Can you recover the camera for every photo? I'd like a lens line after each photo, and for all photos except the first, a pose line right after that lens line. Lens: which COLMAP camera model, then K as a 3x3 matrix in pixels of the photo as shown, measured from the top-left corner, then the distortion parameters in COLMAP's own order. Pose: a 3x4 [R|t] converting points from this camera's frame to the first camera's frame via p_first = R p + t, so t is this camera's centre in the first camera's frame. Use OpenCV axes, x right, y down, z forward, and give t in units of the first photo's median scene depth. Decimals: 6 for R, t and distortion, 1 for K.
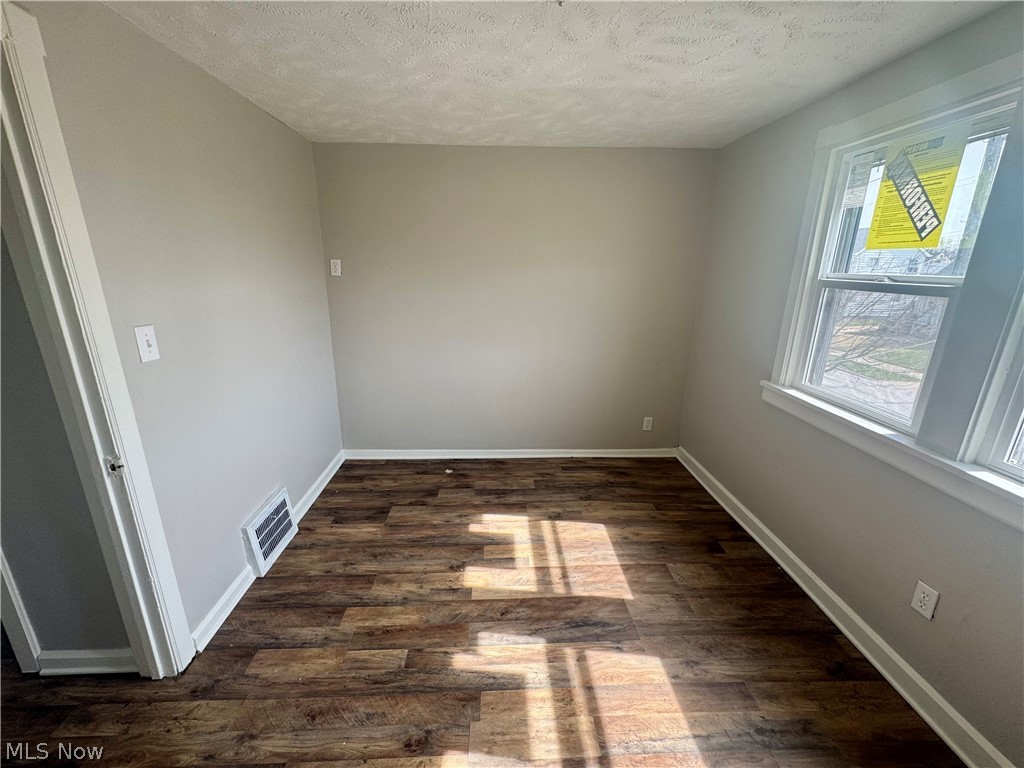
lens RADIAL K [[413.4, 0, 511.1], [0, 413.4, 381.2], [0, 0, 1]] dist [-0.003035, 0.000326]
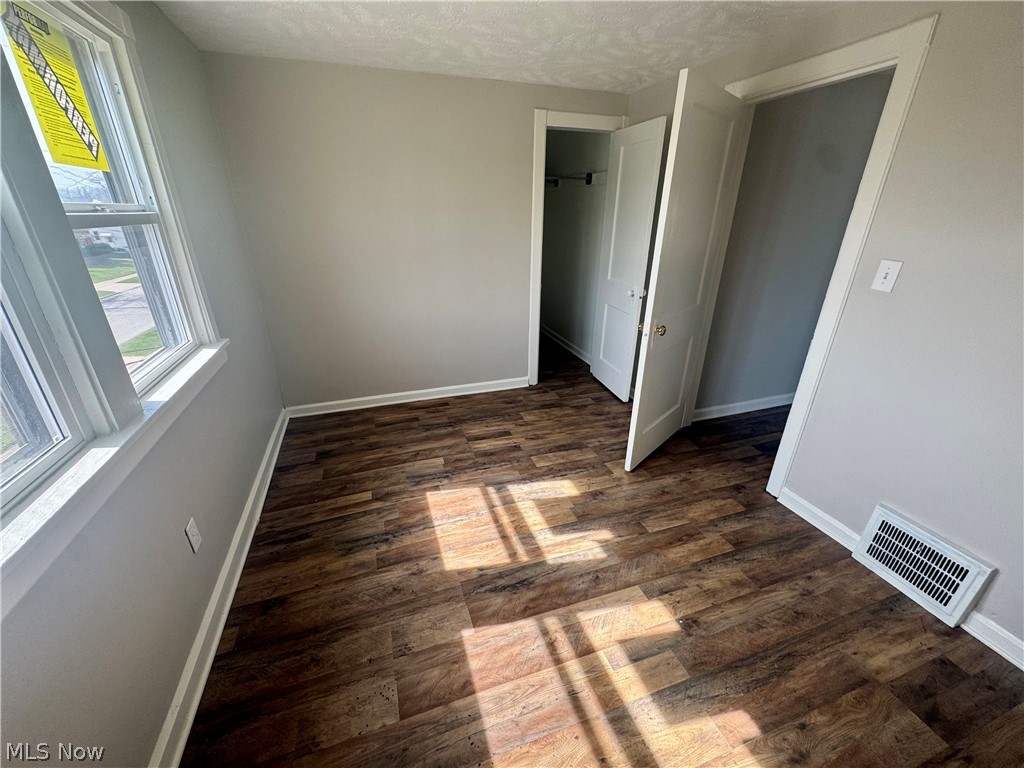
lens RADIAL K [[413.4, 0, 509.5], [0, 413.4, 382.6], [0, 0, 1]] dist [-0.003035, 0.000326]
pose [[-0.959503, 0.092858, -0.265955, 0.399250], [-0.093163, 0.786382, 0.610675, -0.375312], [0.265848, 0.610721, -0.745885, 1.412099]]
